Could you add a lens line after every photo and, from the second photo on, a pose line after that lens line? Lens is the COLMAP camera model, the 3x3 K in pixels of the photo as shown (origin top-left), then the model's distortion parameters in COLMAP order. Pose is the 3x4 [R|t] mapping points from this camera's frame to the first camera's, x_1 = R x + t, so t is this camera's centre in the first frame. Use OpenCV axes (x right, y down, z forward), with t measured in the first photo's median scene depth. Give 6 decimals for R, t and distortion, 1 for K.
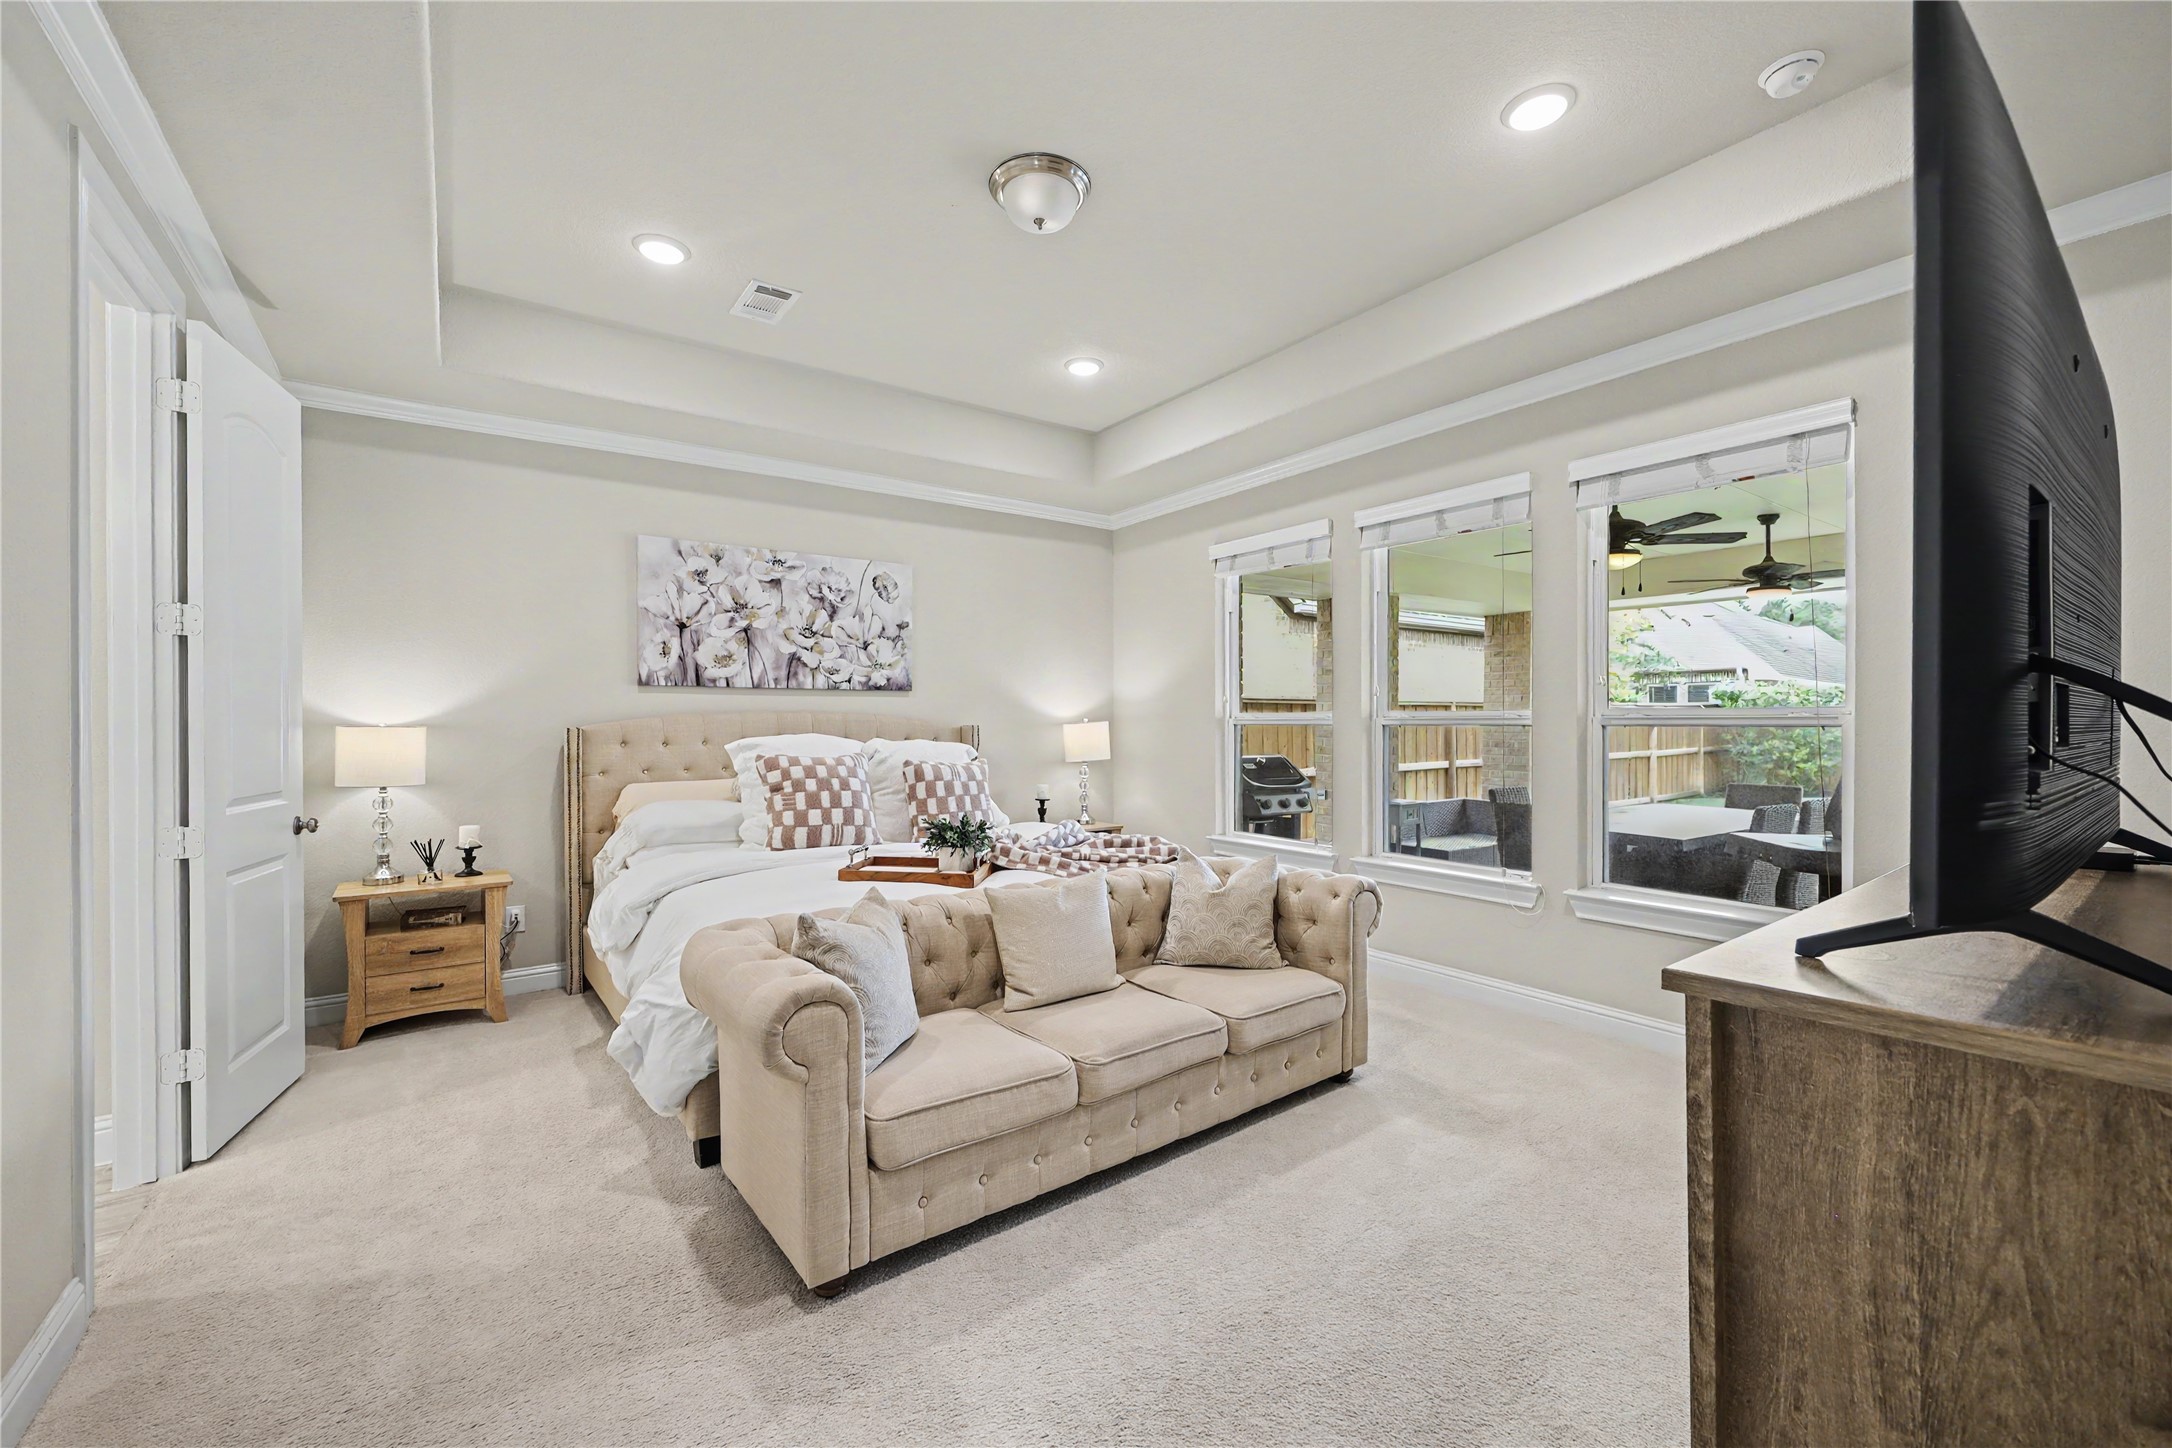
lens RADIAL K [[898.6, 0, 1080.4], [0, 898.6, 718.8], [0, 0, 1]] dist [-0.000409, -0.000141]
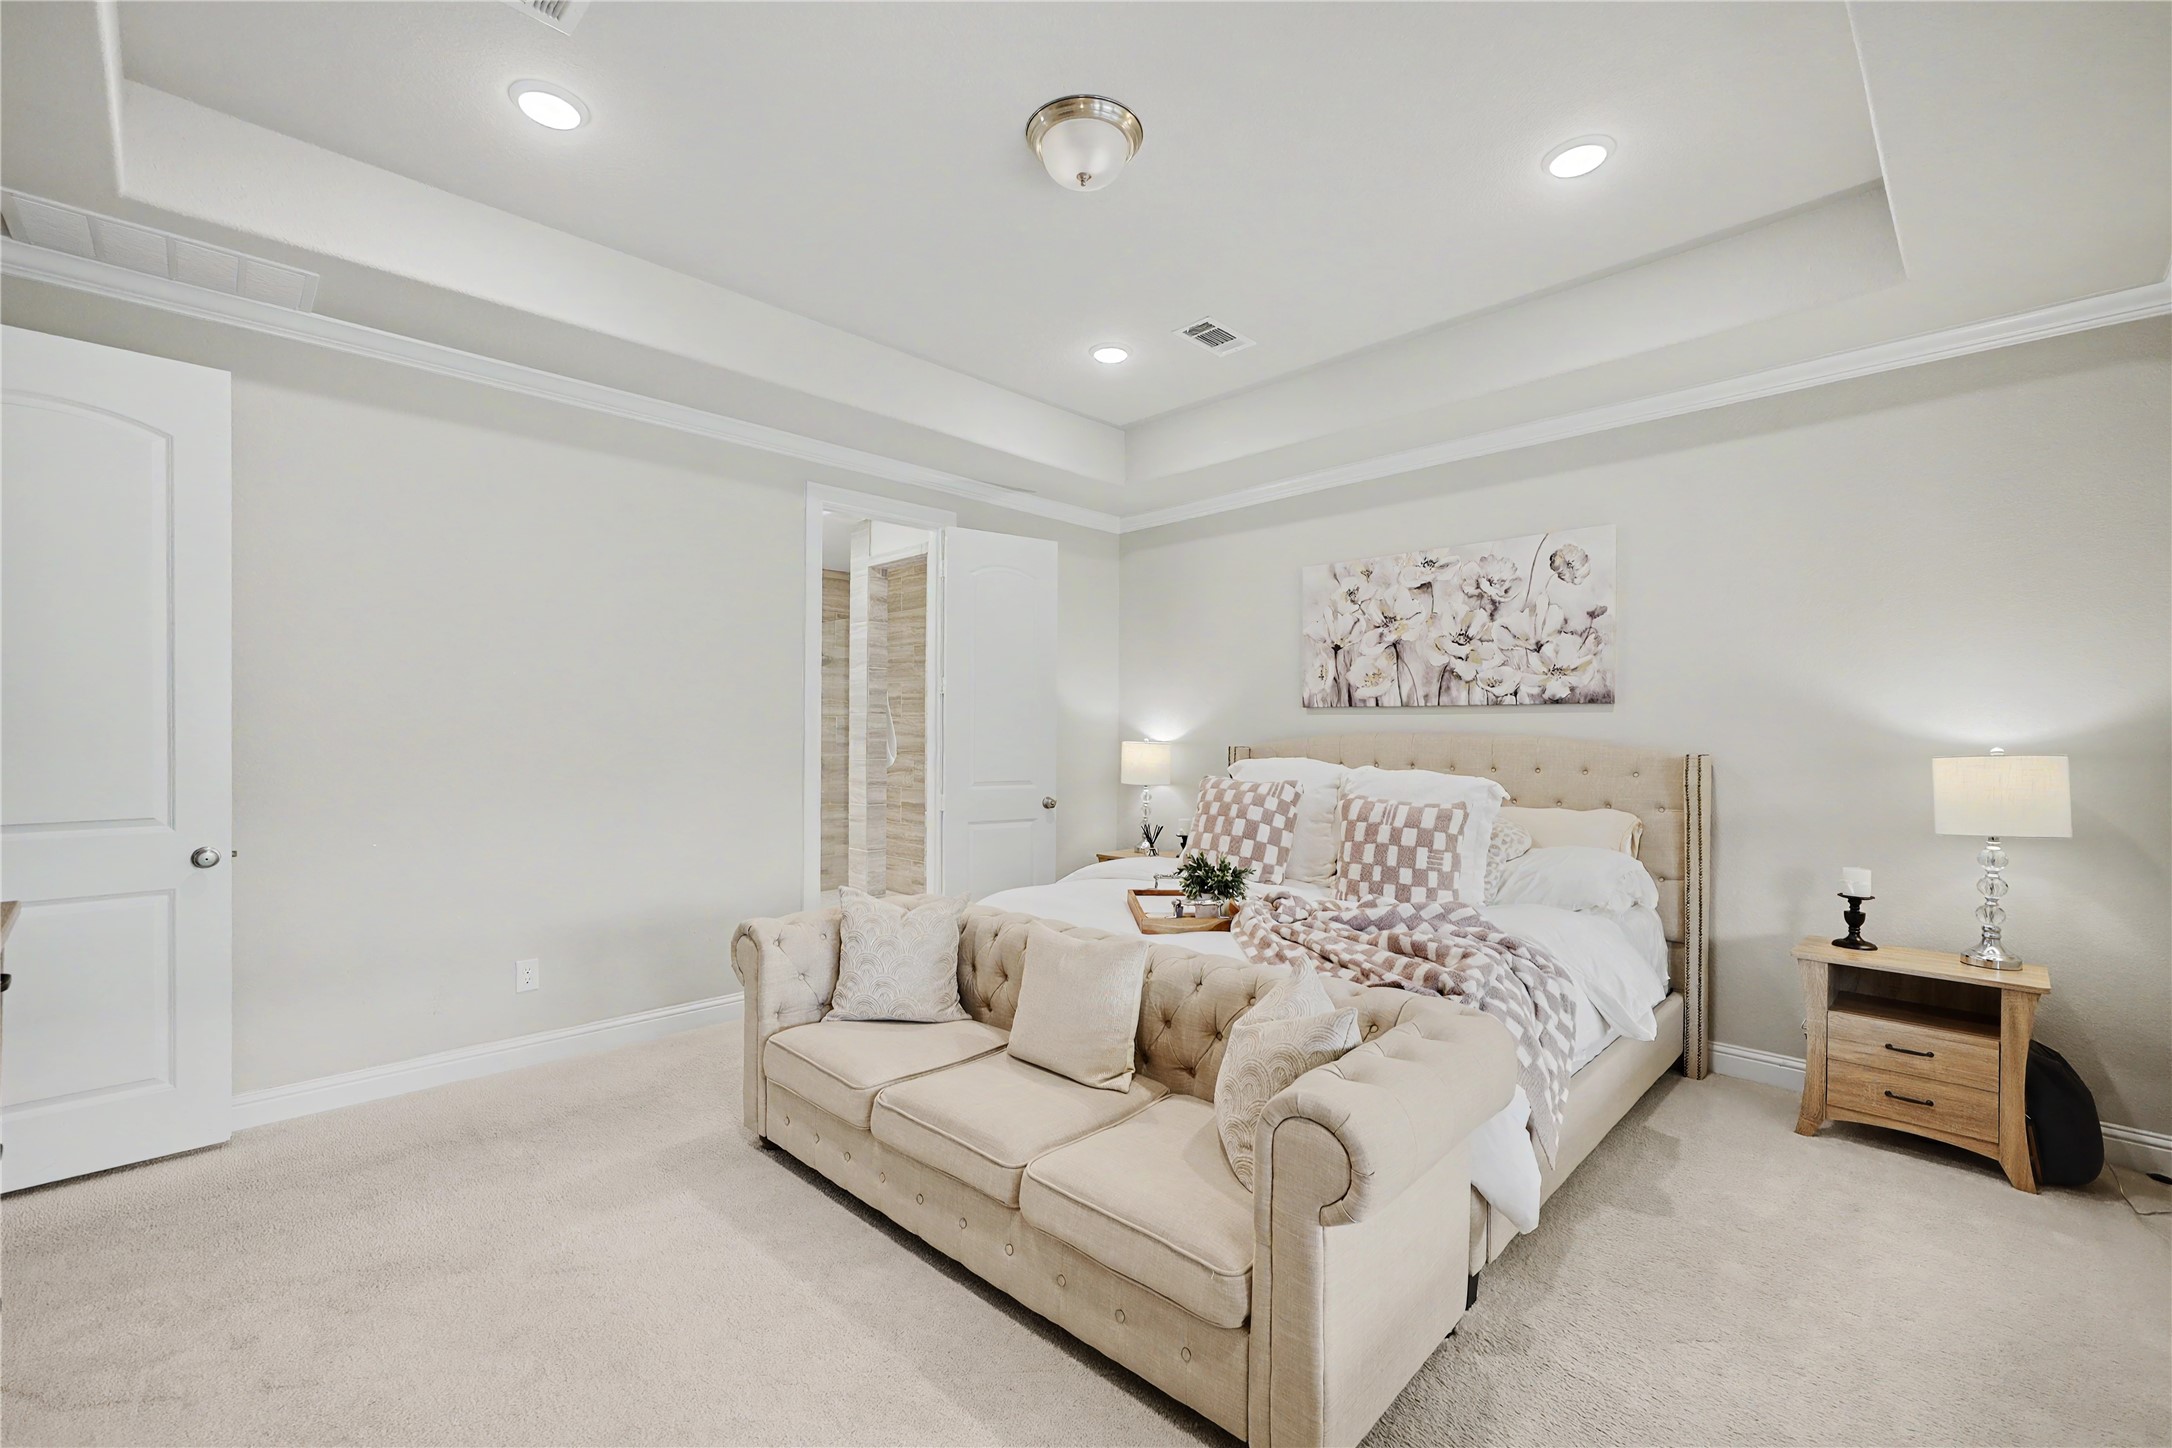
lens RADIAL K [[898.6, 0, 1080.4], [0, 898.6, 718.8], [0, 0, 1]] dist [-0.000409, -0.000141]
pose [[0.151449, -0.007370, -0.988438, 0.482990], [0.000324, 0.999973, -0.007407, -0.015127], [0.988465, 0.000802, 0.151447, 0.528084]]
